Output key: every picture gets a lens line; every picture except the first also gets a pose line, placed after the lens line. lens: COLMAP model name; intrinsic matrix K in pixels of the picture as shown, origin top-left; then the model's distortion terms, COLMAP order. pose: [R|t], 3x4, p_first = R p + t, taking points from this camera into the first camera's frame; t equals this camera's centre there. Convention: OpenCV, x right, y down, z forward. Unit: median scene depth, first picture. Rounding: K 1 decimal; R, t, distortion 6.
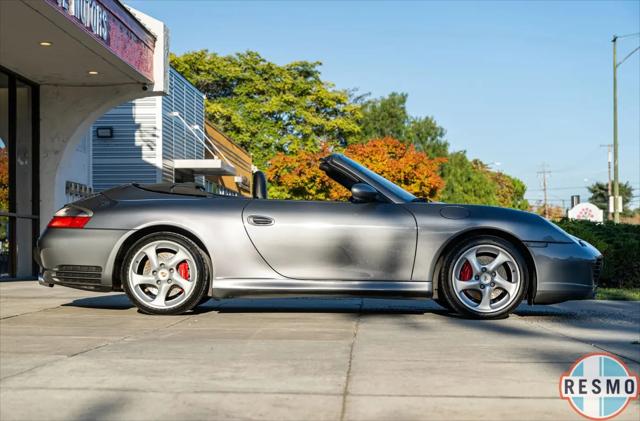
lens RADIAL K [[1346.2, 0, 320.0], [0, 1346.2, 210.5], [0, 0, 1]] dist [0.098434, -0.004151]
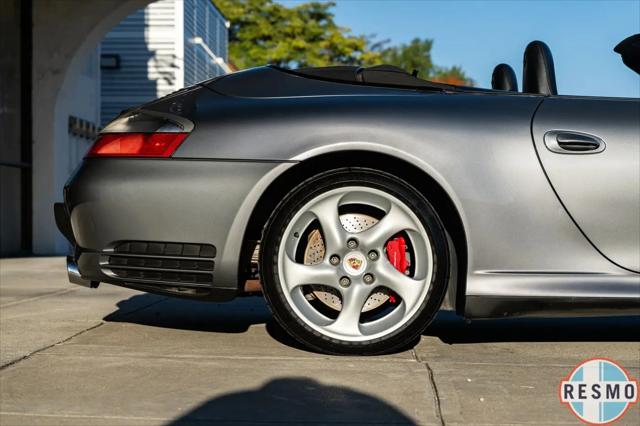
lens RADIAL K [[1357.8, 0, 320.0], [0, 1357.8, 213.0], [0, 0, 1]] dist [0.077358, 0.019196]
pose [[0.999822, 0.003516, 0.018536, -0.072151], [-0.004011, 0.999635, 0.026727, 0.010124], [-0.018435, -0.026797, 0.999471, 0.295085]]
